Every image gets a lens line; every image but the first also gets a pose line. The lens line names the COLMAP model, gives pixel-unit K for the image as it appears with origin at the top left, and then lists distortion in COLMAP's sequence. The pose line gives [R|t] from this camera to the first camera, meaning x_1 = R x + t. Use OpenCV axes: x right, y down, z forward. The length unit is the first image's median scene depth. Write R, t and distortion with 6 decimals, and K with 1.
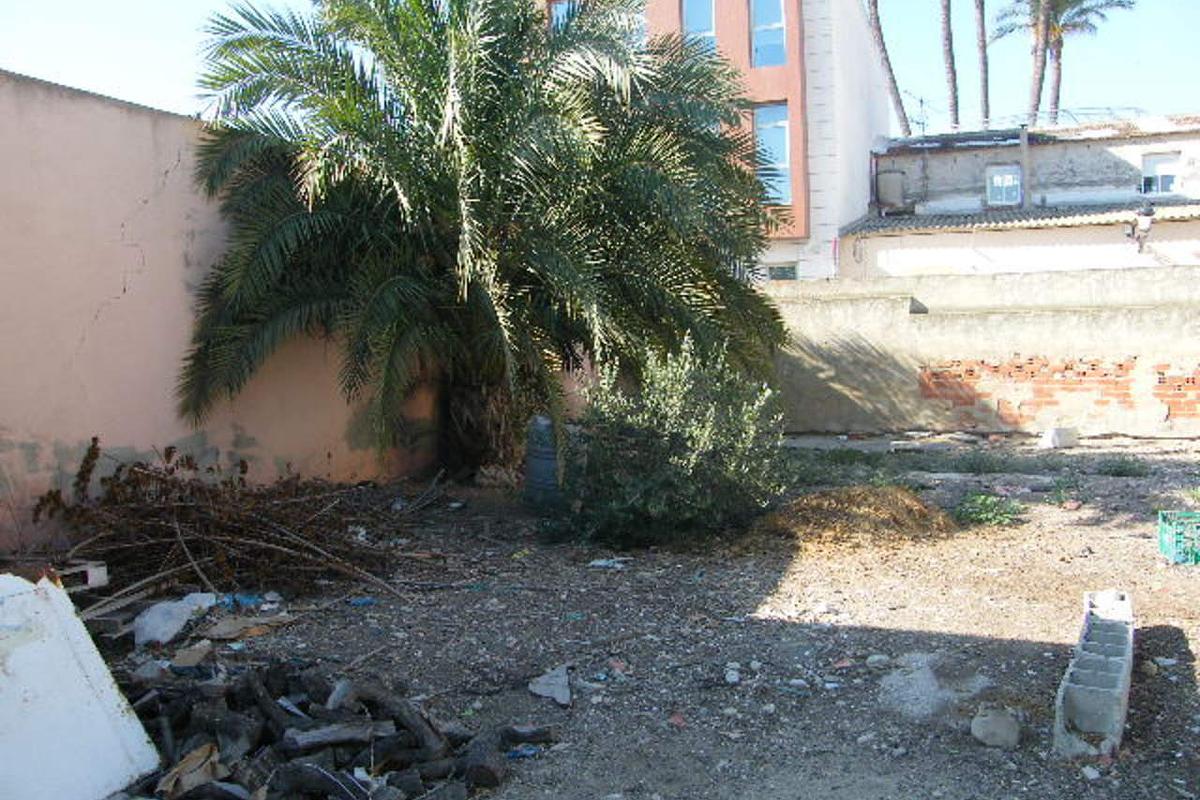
lens RADIAL K [[959.3, 0, 605.2], [0, 959.3, 417.2], [0, 0, 1]] dist [-0.168221, 0.148142]
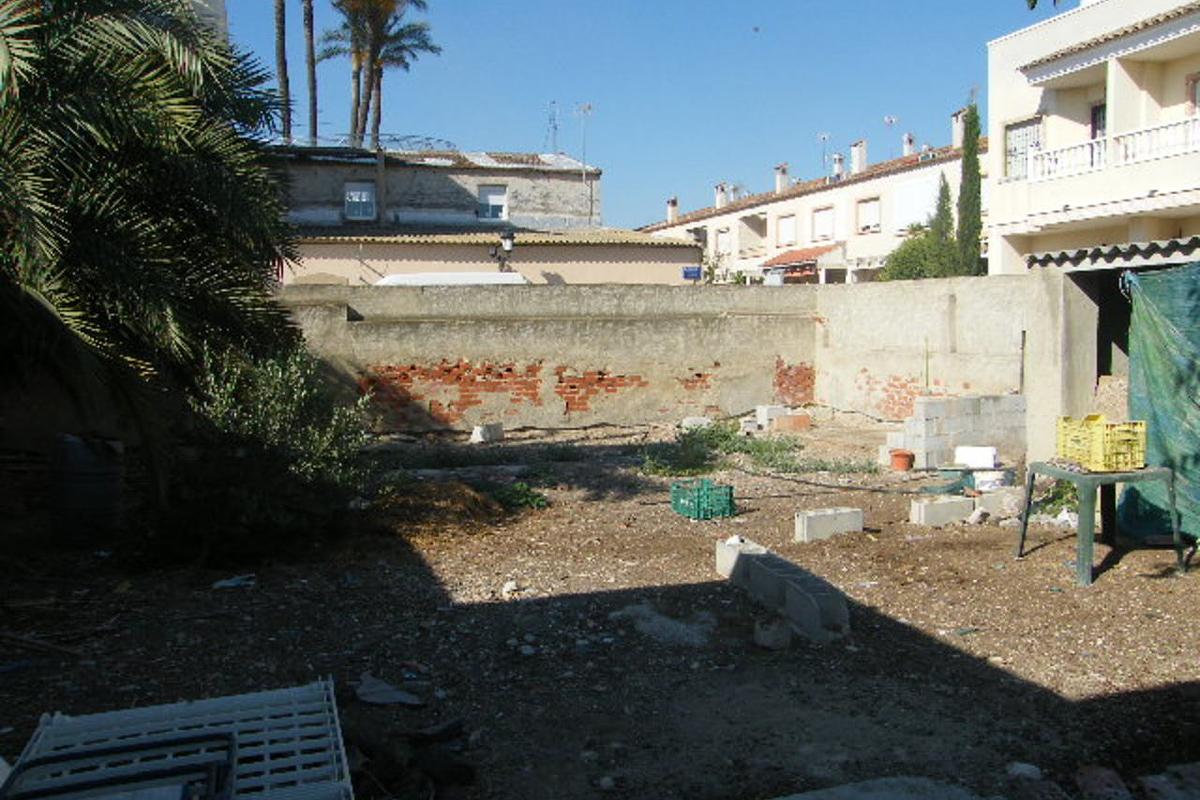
lens RADIAL K [[959.3, 0, 605.2], [0, 959.3, 417.2], [0, 0, 1]] dist [-0.168221, 0.148142]
pose [[0.746862, -0.040577, 0.663740, -0.164217], [0.046266, 0.998889, 0.009006, -0.000692], [-0.663368, 0.023983, 0.747909, 0.033617]]
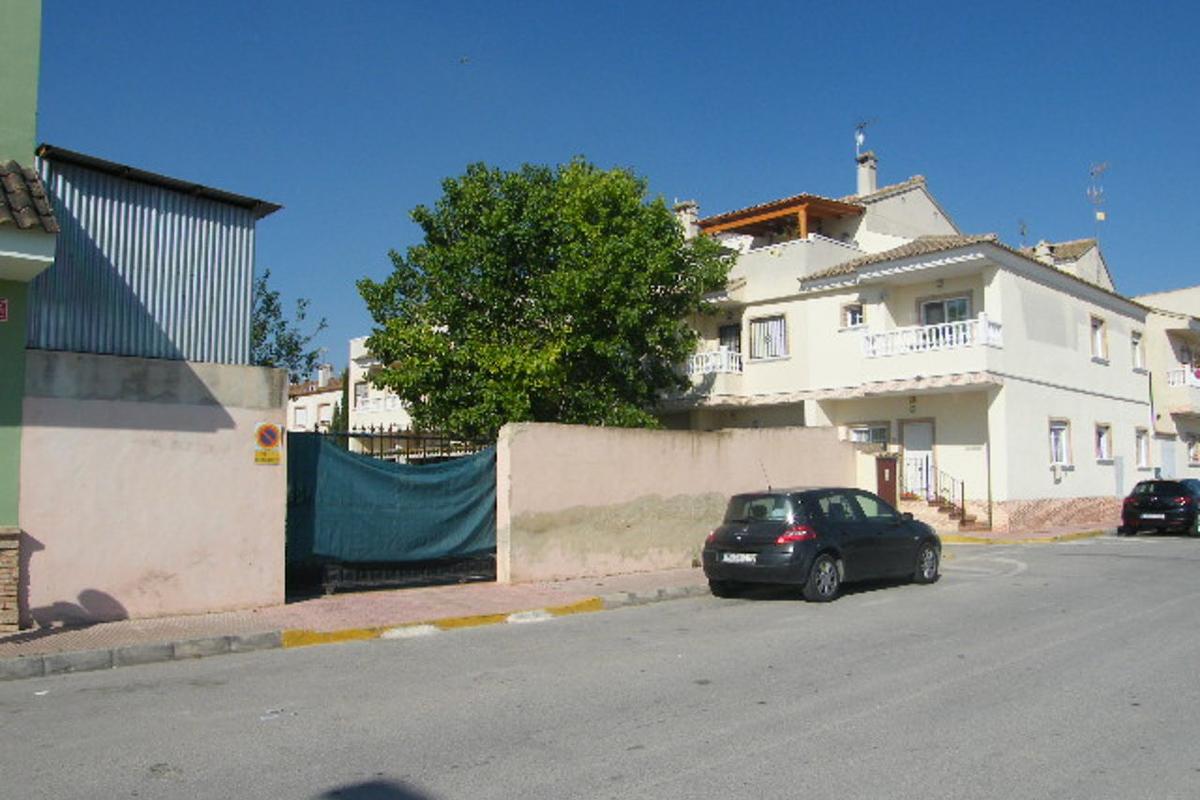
lens RADIAL K [[959.3, 0, 605.2], [0, 959.3, 417.2], [0, 0, 1]] dist [-0.168221, 0.148142]
pose [[0.400708, 0.091139, 0.911662, -1.146920], [0.070138, 0.989069, -0.129705, 0.144207], [-0.913517, 0.115916, 0.389935, -1.221006]]
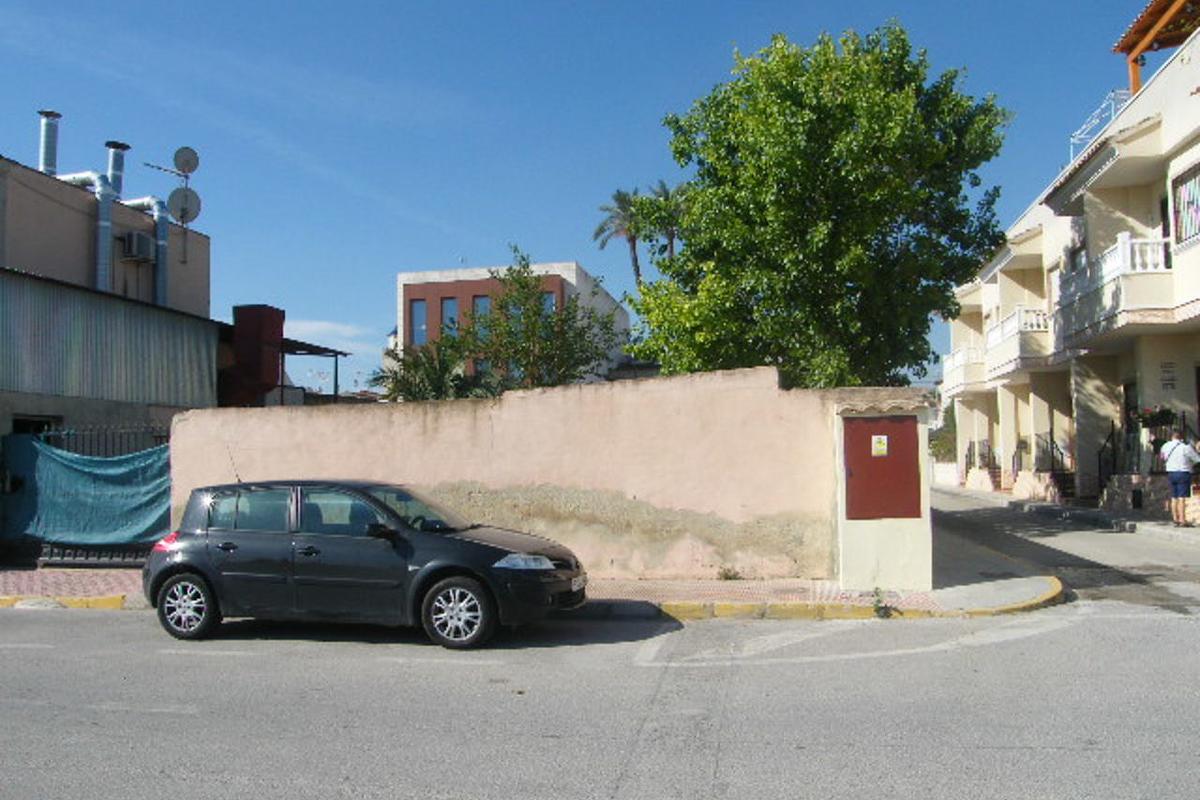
lens RADIAL K [[959.3, 0, 605.2], [0, 959.3, 417.2], [0, 0, 1]] dist [-0.168221, 0.148142]
pose [[0.982934, 0.016378, 0.183227, -0.140652], [0.008734, 0.990751, -0.135413, 0.151644], [-0.183750, 0.134703, 0.973700, -1.696049]]
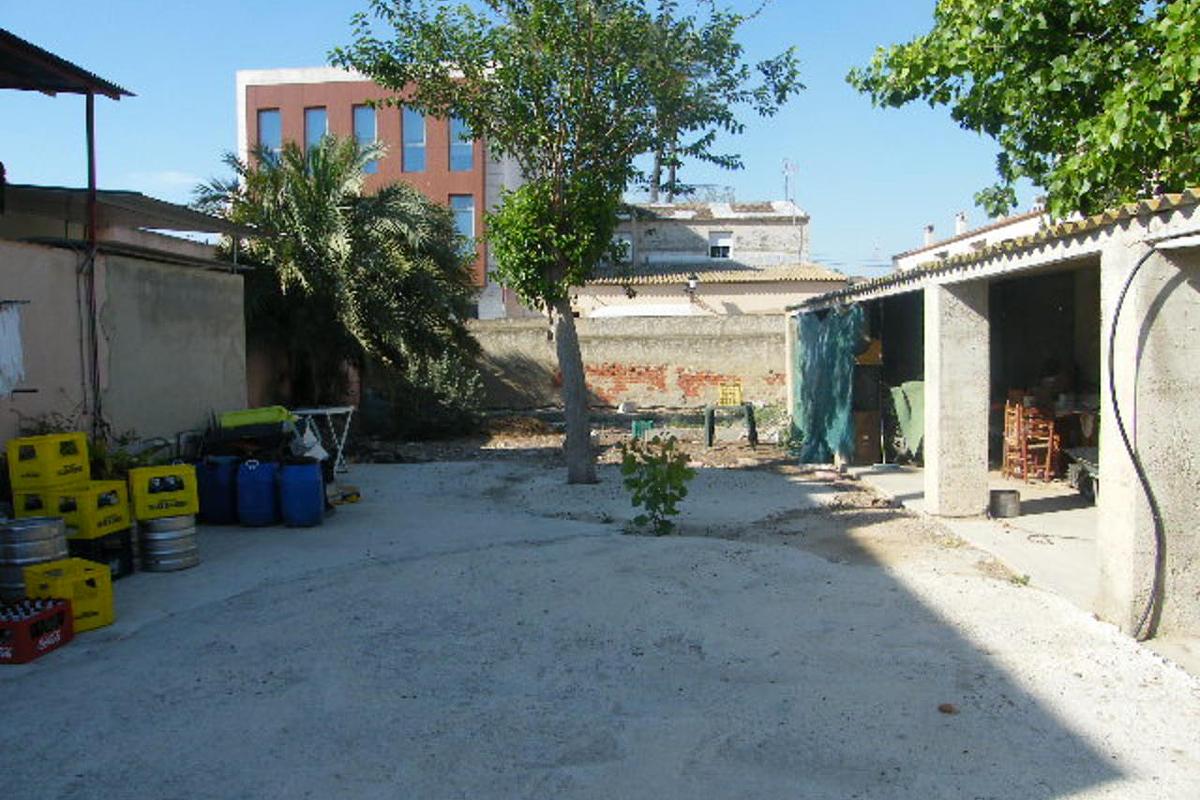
lens RADIAL K [[959.3, 0, 605.2], [0, 959.3, 417.2], [0, 0, 1]] dist [-0.168221, 0.148142]
pose [[0.941630, -0.010038, 0.336501, -0.177836], [0.015708, 0.999777, -0.014133, 0.062861], [-0.336284, 0.018594, 0.941577, -0.722691]]
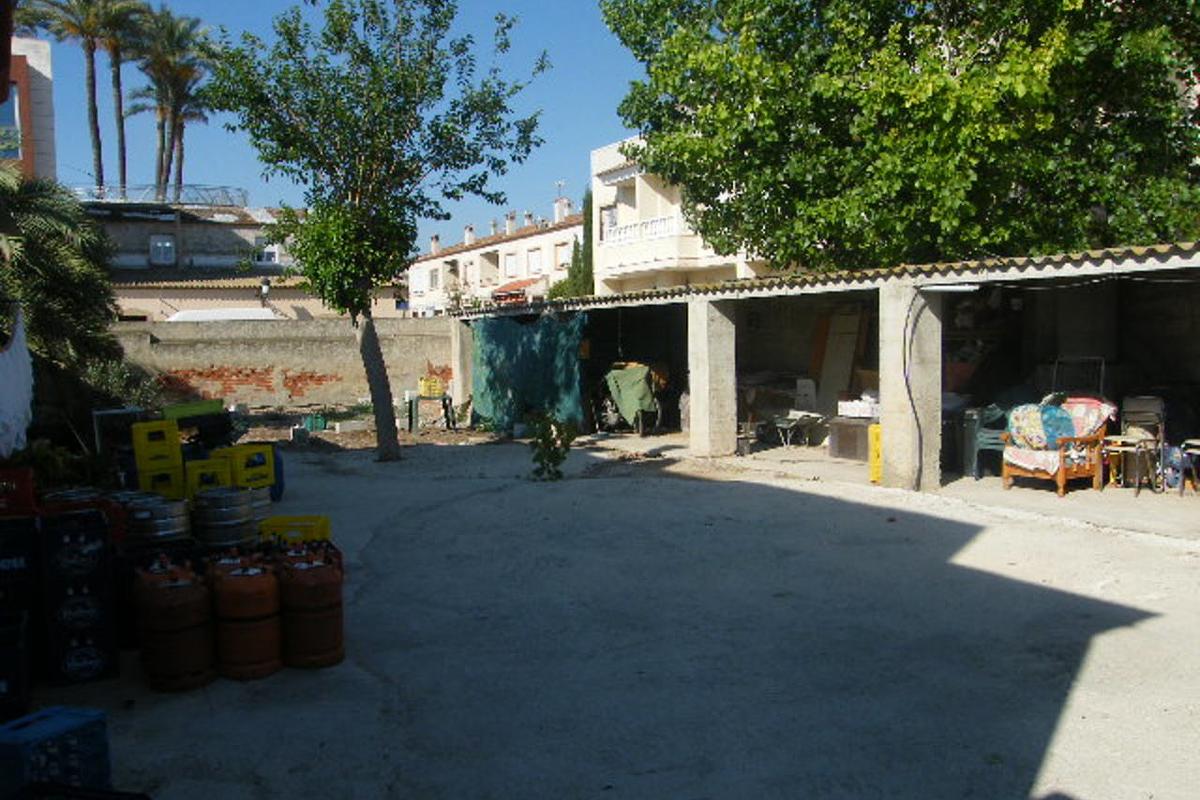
lens RADIAL K [[959.3, 0, 605.2], [0, 959.3, 417.2], [0, 0, 1]] dist [-0.168221, 0.148142]
pose [[0.615188, -0.044344, 0.787133, -0.519261], [0.064545, 0.997898, 0.005771, 0.071120], [-0.785734, 0.047255, 0.616757, -0.712391]]
